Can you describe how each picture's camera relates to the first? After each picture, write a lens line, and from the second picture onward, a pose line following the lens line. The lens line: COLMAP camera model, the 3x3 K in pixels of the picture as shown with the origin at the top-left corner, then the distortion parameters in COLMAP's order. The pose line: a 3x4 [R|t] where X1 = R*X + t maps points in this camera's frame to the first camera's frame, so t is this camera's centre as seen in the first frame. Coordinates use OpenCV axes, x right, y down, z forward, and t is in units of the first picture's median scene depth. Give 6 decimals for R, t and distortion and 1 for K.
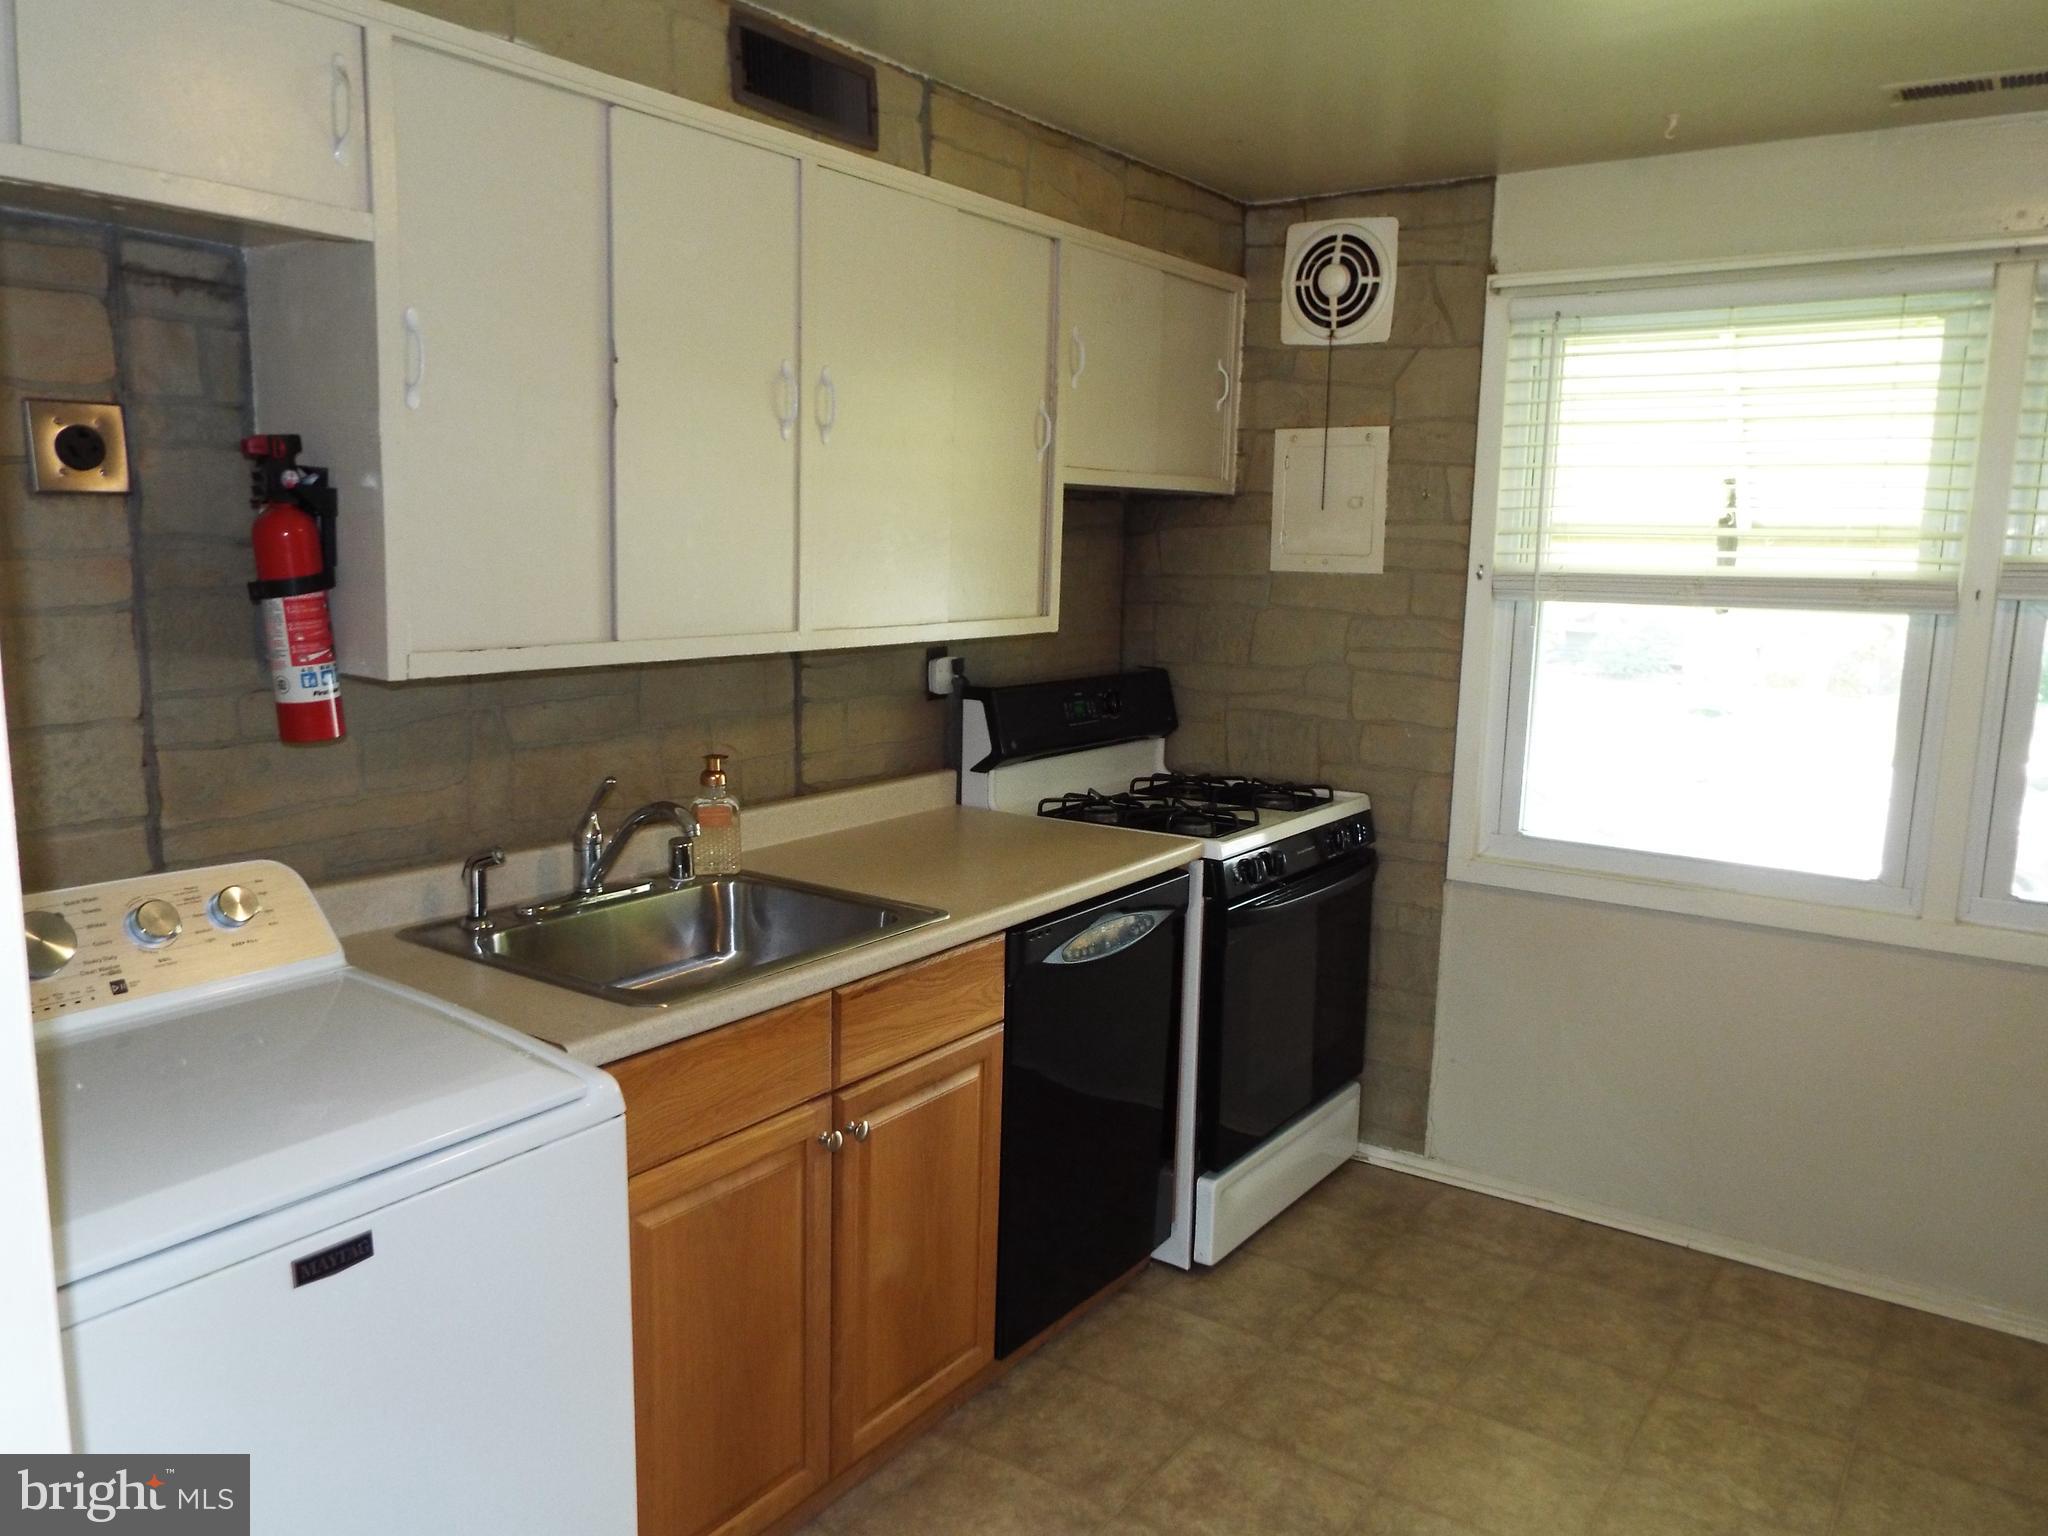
lens RADIAL K [[1517.5, 0, 1024.0], [0, 1517.5, 768.0], [0, 0, 1]] dist [-0.005472, 0.000752]
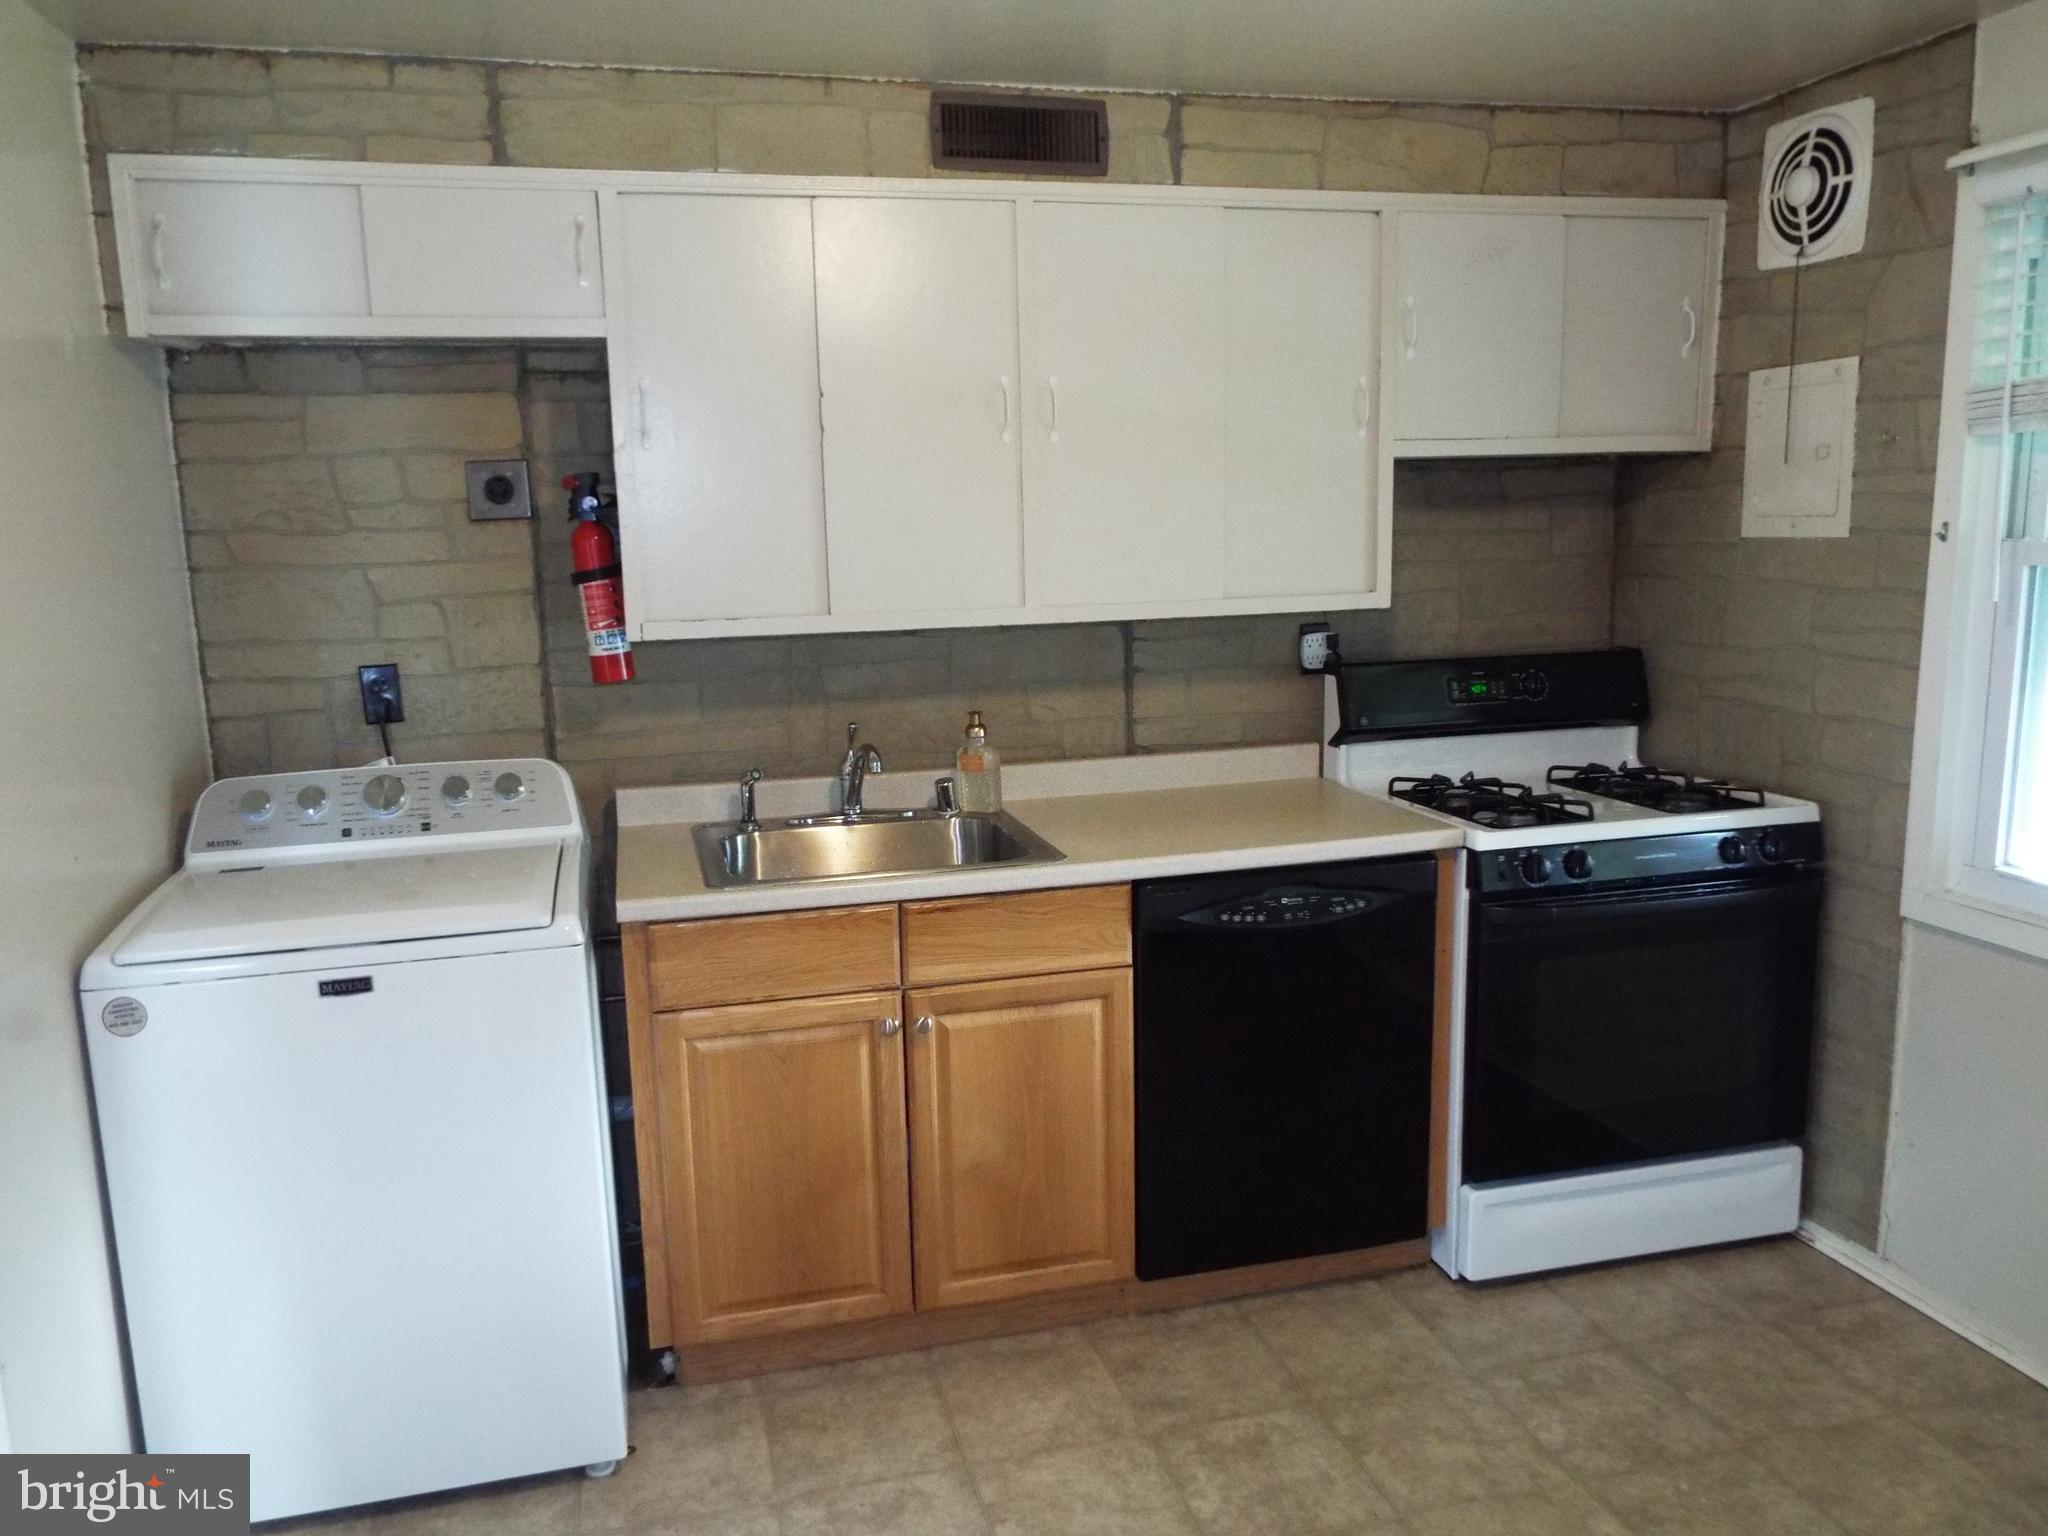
lens RADIAL K [[1531.8, 0, 1024.0], [0, 1531.8, 768.0], [0, 0, 1]] dist [-0.000567, 0.010099]
pose [[0.757539, 0.066520, -0.649392, 0.505188], [-0.058398, 0.997712, 0.034075, -0.006106], [0.650173, 0.012110, 0.759690, 0.091291]]
